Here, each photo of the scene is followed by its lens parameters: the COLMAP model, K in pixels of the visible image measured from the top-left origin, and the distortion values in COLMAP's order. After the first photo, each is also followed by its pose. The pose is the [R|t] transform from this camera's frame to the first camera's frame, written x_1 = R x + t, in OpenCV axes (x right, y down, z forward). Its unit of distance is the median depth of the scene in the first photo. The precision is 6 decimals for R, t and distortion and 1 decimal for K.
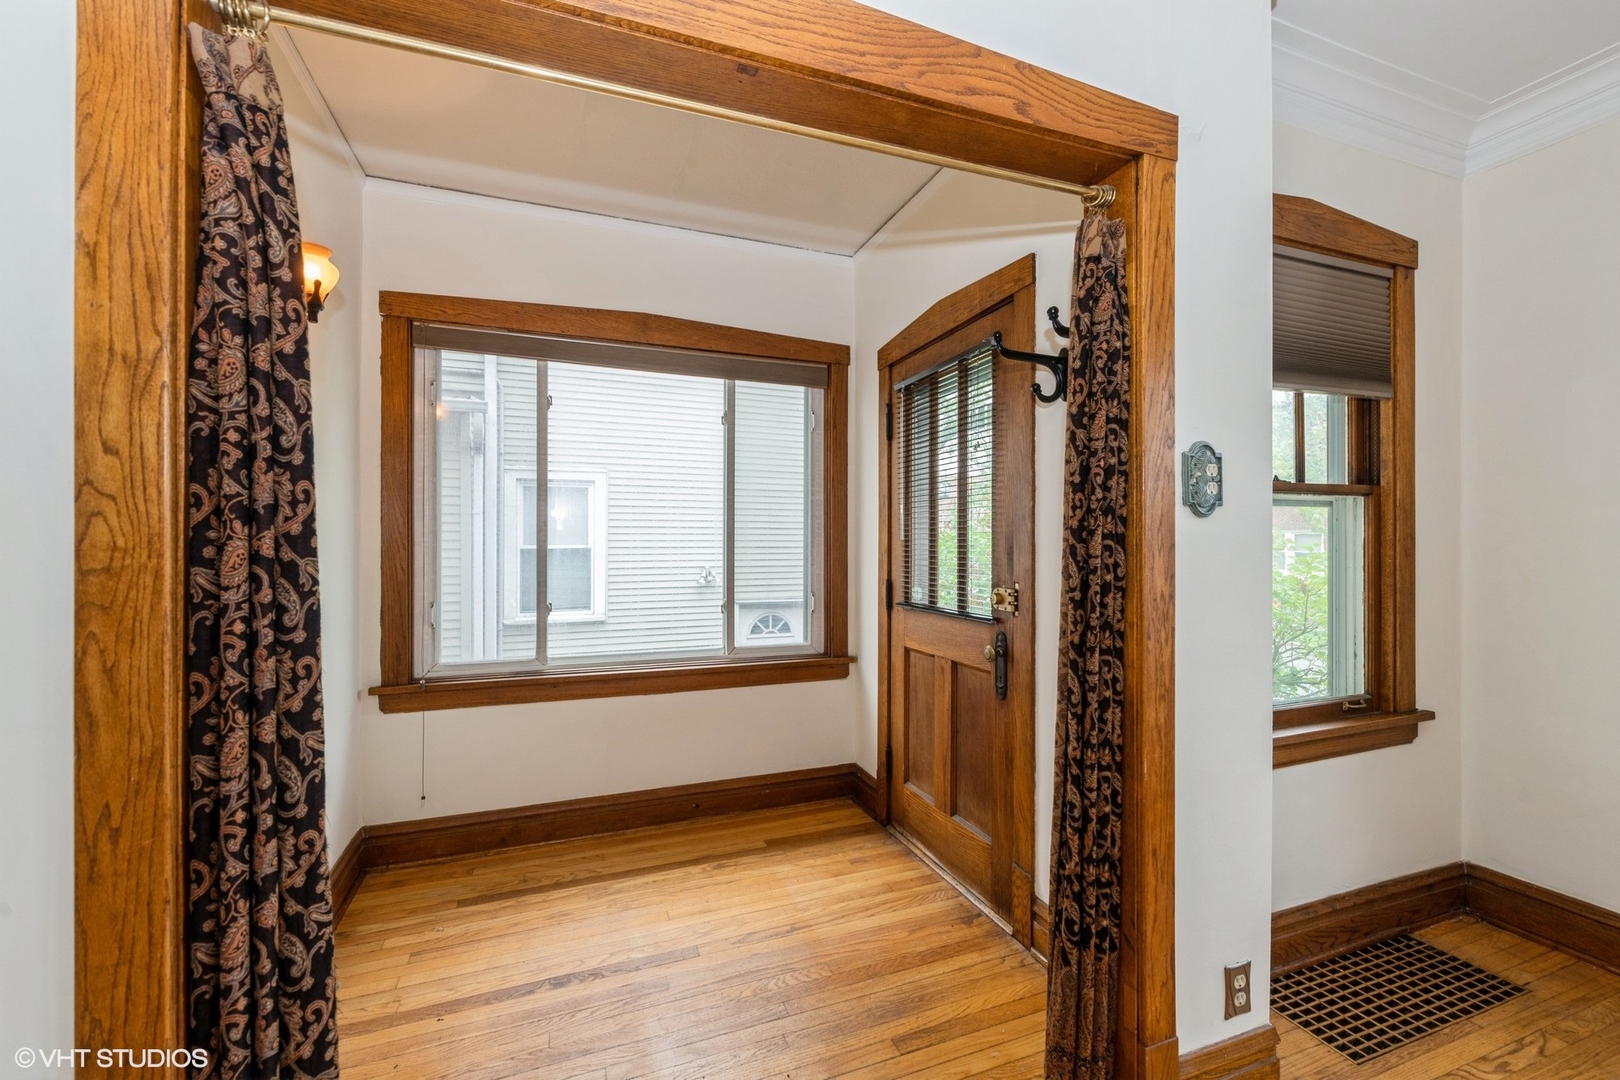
lens RADIAL K [[667.9, 0, 808.9], [0, 667.9, 550.2], [0, 0, 1]] dist [-0.004411, -0.000416]
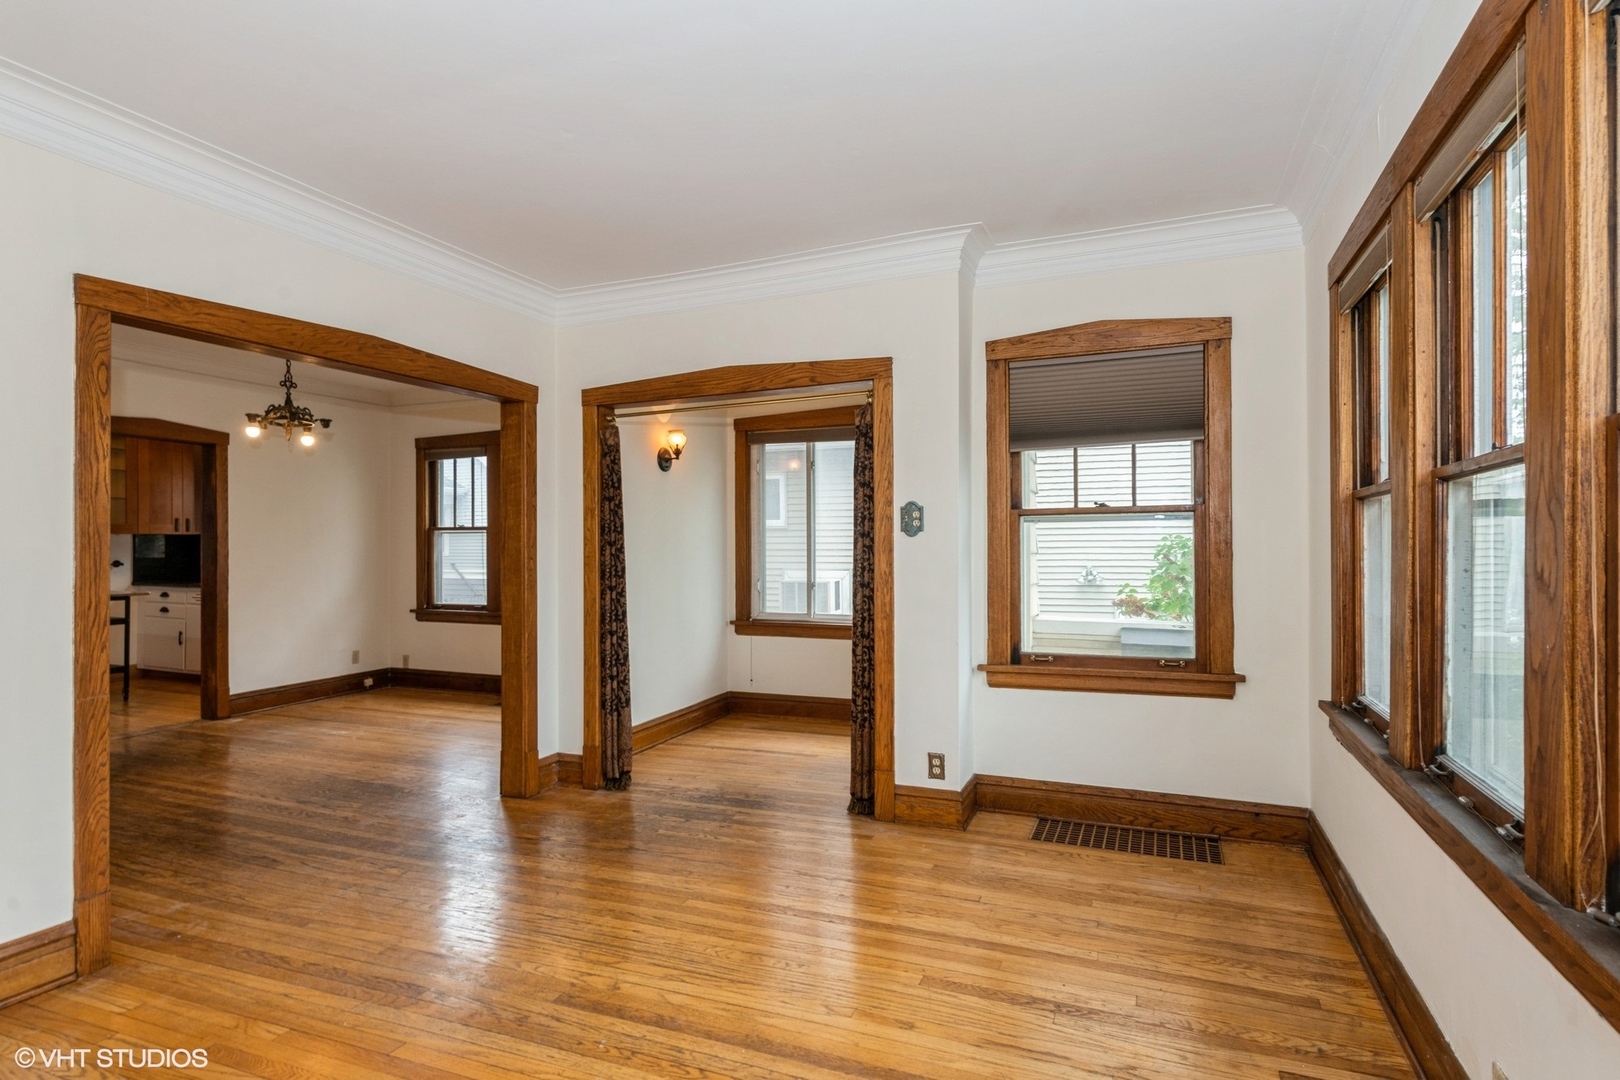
lens RADIAL K [[832.6, 0, 813.6], [0, 832.6, 545.4], [0, 0, 1]] dist [0.001392, -0.000371]
pose [[0.734794, -0.004128, -0.678277, 1.761373], [0.001386, 0.999989, -0.004583, -0.007644], [0.678288, 0.002427, 0.734792, -0.956721]]
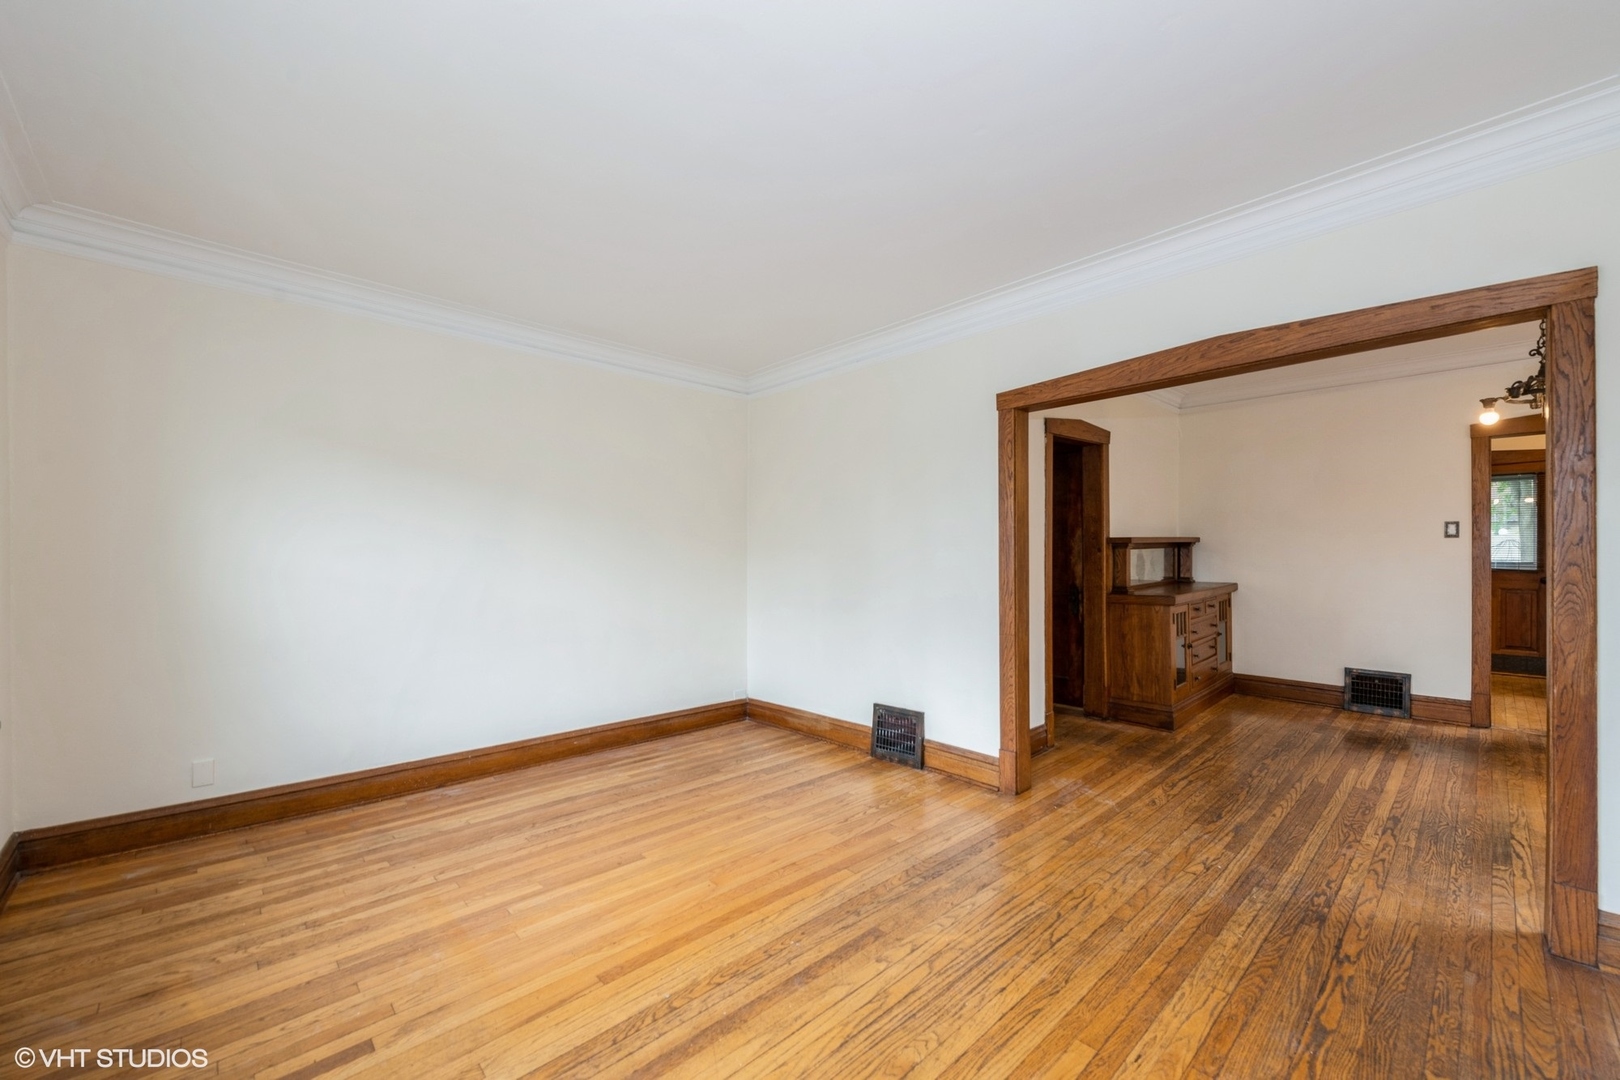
lens RADIAL K [[649.9, 0, 823.2], [0, 649.9, 555.4], [0, 0, 1]] dist [-0.000378, -0.000471]
pose [[-0.919618, 0.006975, -0.392753, 1.141020], [0.005106, 0.999970, 0.005803, -0.007604], [0.392782, 0.003332, -0.919626, 0.803715]]
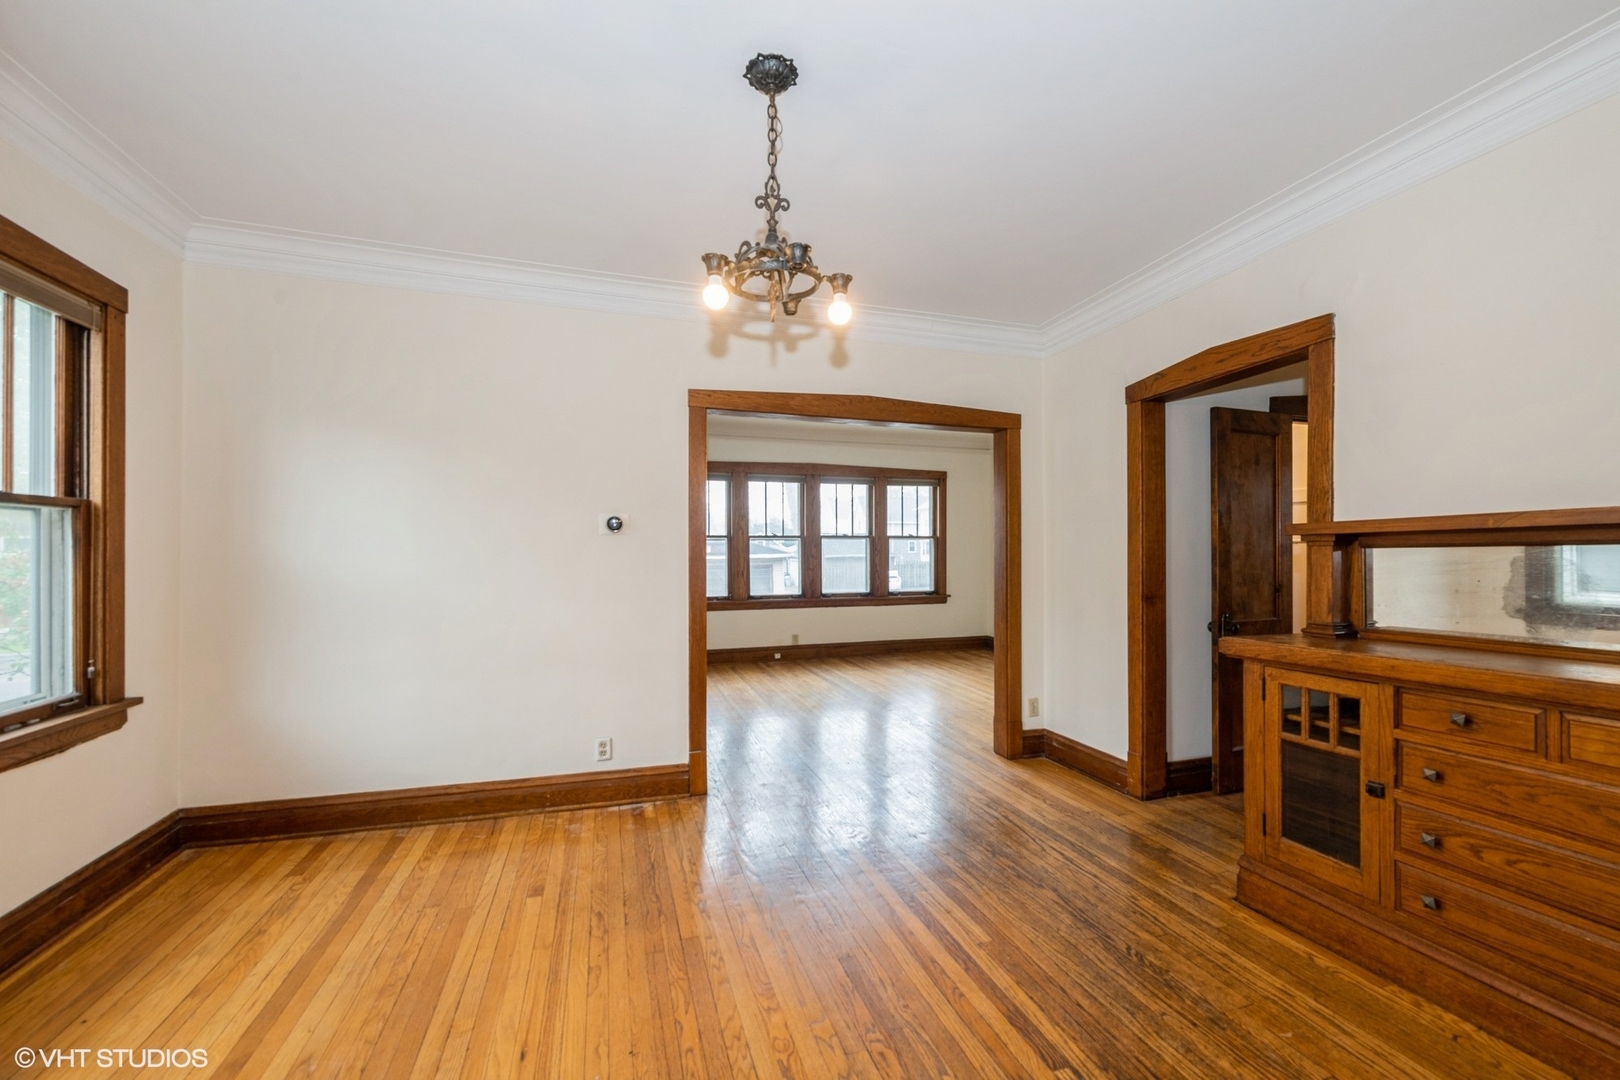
lens RADIAL K [[648.7, 0, 805.1], [0, 648.7, 548.2], [0, 0, 1]] dist [0.002999, 0.000169]
pose [[0.073197, 0.007600, 0.997289, -2.513285], [0.003293, 0.999964, -0.007862, -0.008698], [-0.997312, 0.003860, 0.073170, -0.217354]]
